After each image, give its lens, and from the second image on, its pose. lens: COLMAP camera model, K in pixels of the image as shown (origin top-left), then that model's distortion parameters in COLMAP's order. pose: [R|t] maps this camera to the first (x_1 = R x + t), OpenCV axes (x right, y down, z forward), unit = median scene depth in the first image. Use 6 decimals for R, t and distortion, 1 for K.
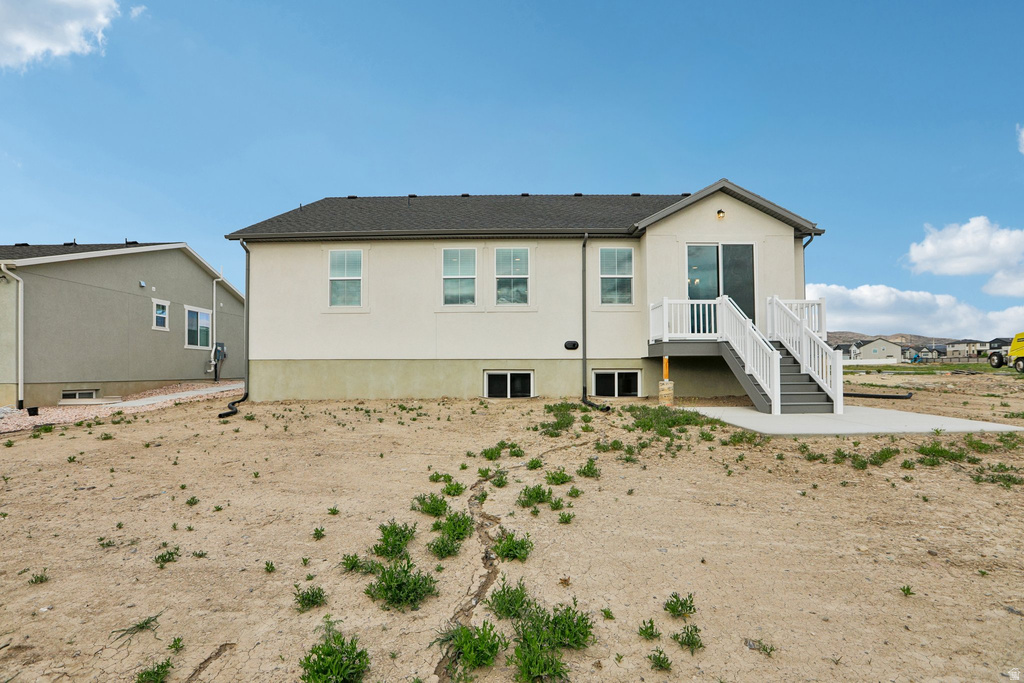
lens RADIAL K [[485.1, 0, 508.7], [0, 485.1, 361.5], [0, 0, 1]] dist [-0.032379, -0.002086]
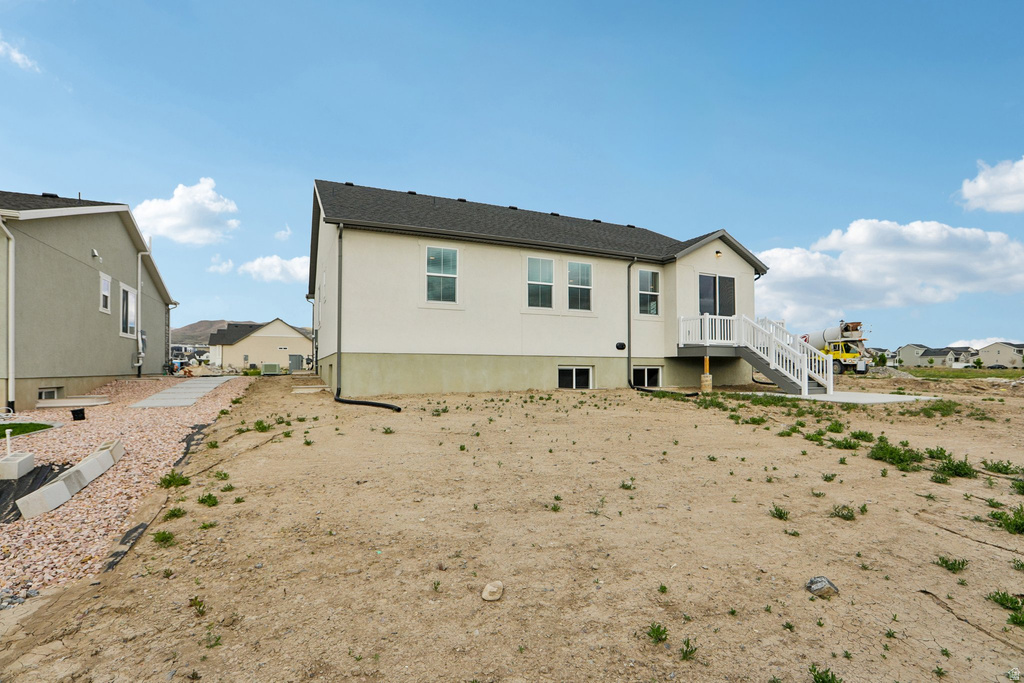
lens RADIAL K [[480.7, 0, 526.3], [0, 480.7, 354.2], [0, 0, 1]] dist [-0.032870, 0.000142]
pose [[0.902407, 0.017551, 0.430528, -0.613305], [-0.012487, 0.999816, -0.014586, 0.008434], [-0.430704, 0.007786, 0.902459, -0.000938]]
